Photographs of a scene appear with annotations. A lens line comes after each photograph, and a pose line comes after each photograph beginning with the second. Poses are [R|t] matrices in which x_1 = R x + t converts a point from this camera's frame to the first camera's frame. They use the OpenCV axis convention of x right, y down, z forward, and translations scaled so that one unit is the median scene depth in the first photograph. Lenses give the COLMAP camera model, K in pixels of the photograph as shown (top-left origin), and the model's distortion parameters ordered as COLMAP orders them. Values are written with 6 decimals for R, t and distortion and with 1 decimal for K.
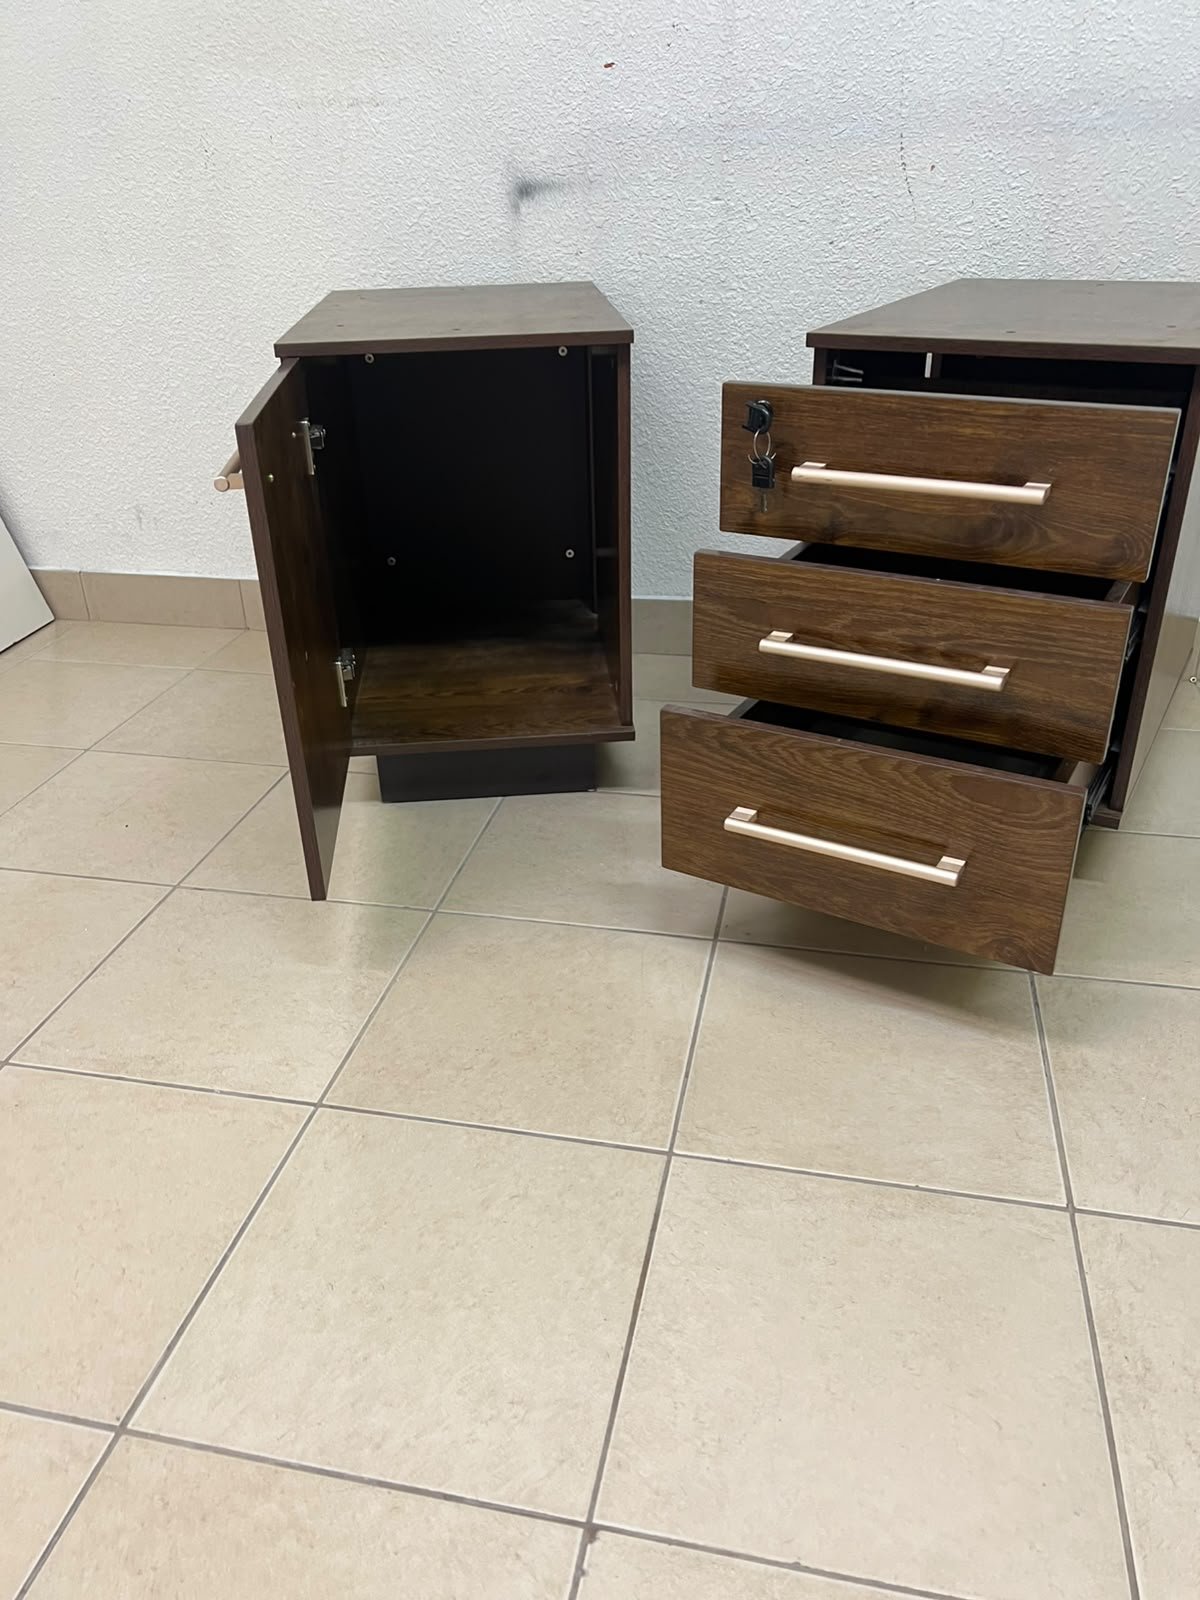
lens RADIAL K [[1201.5, 0, 592.1], [0, 1201.5, 795.9], [0, 0, 1]] dist [0.042160, -0.050583]
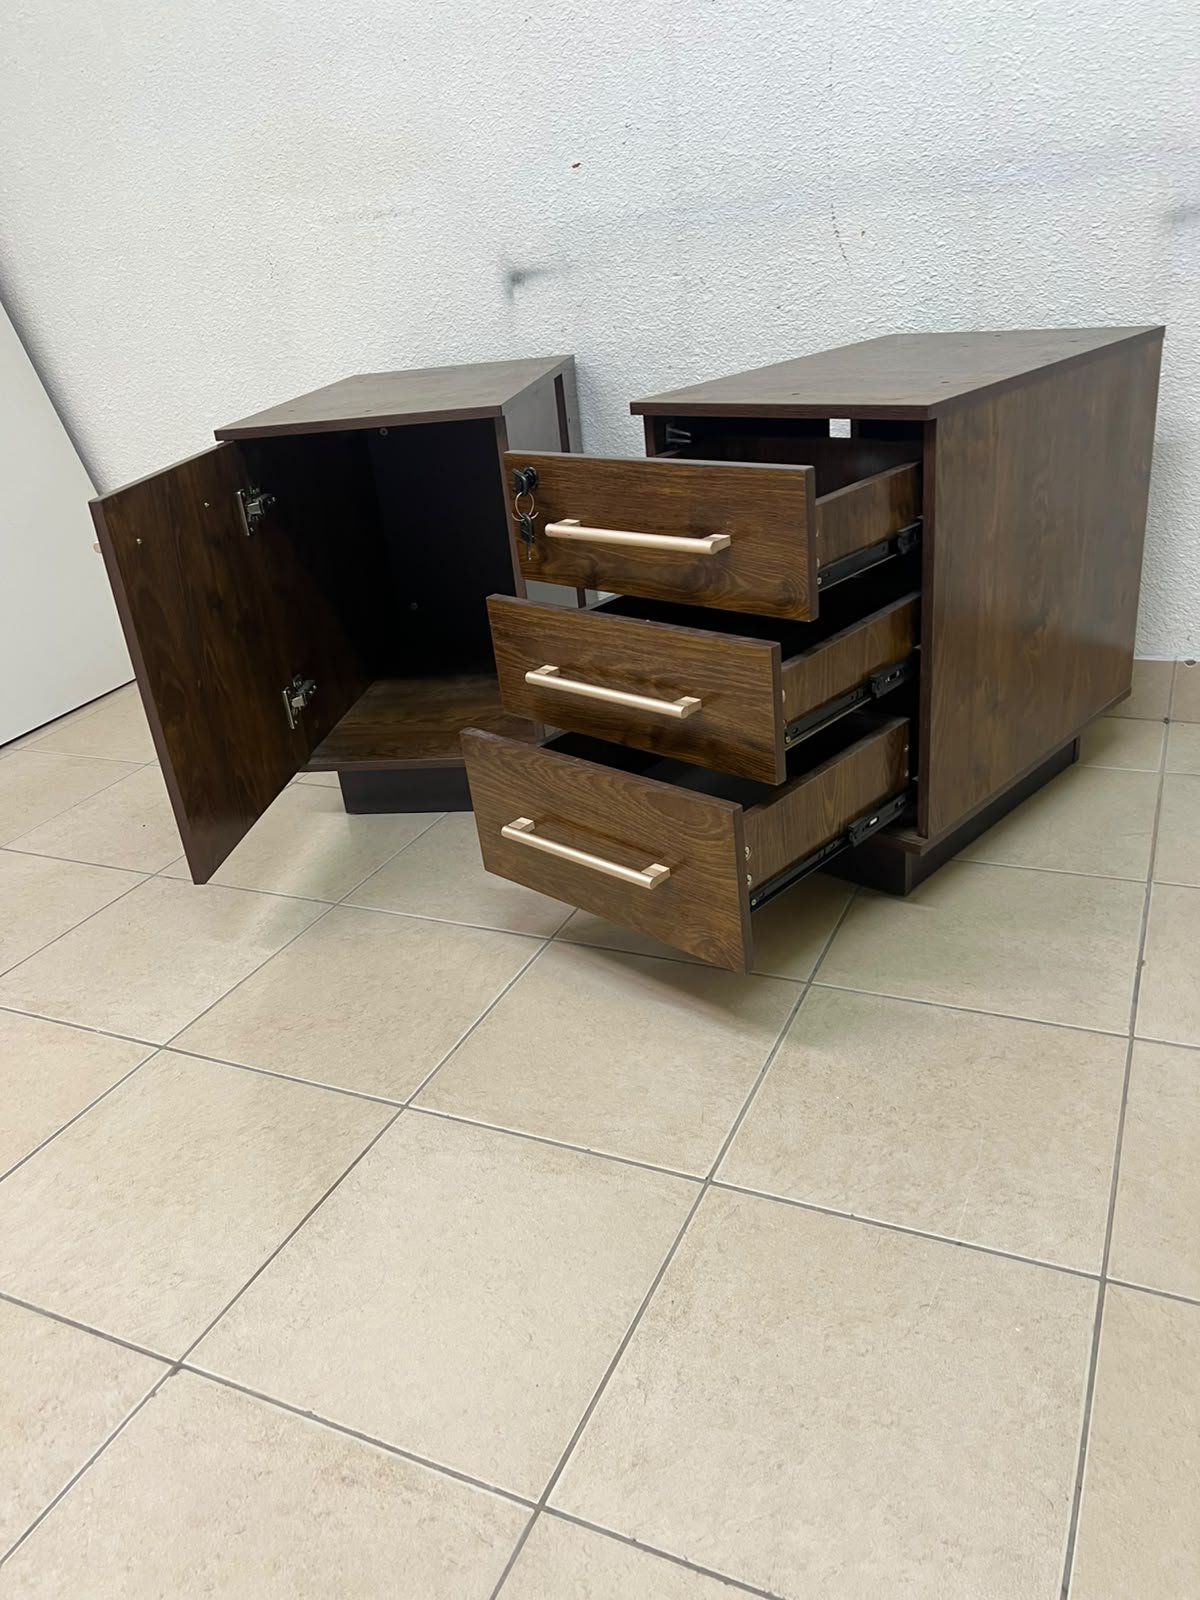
lens RADIAL K [[1201.5, 0, 591.9], [0, 1201.5, 798.6], [0, 0, 1]] dist [0.042160, -0.050583]
pose [[0.971794, 0.029145, -0.234023, 0.400773], [-0.036634, 0.998944, -0.027715, 0.017893], [0.232968, 0.035507, 0.971836, -0.086099]]
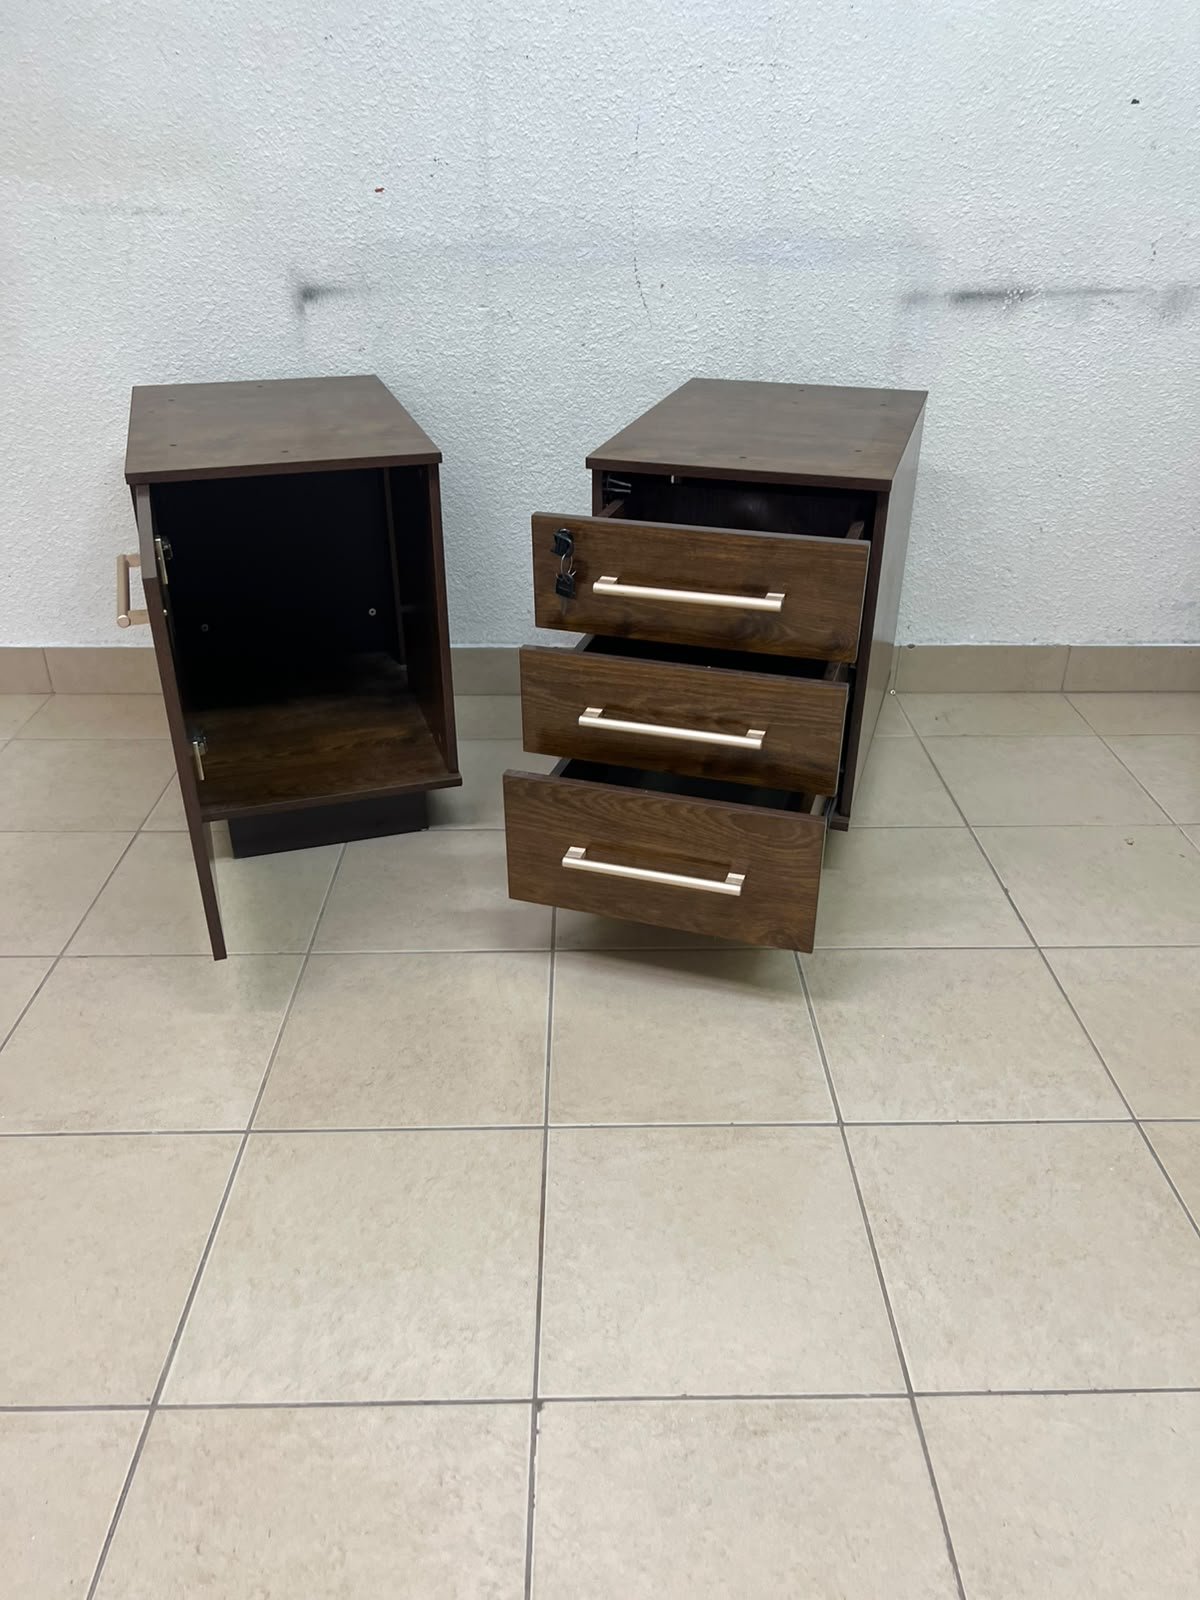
lens RADIAL K [[1201.5, 0, 613.7], [0, 1201.5, 796.9], [0, 0, 1]] dist [0.042160, -0.050583]
pose [[0.971776, -0.085473, 0.219875, -0.091934], [0.081845, 0.996317, 0.025573, -0.062992], [-0.221251, -0.006856, 0.975193, -0.204805]]
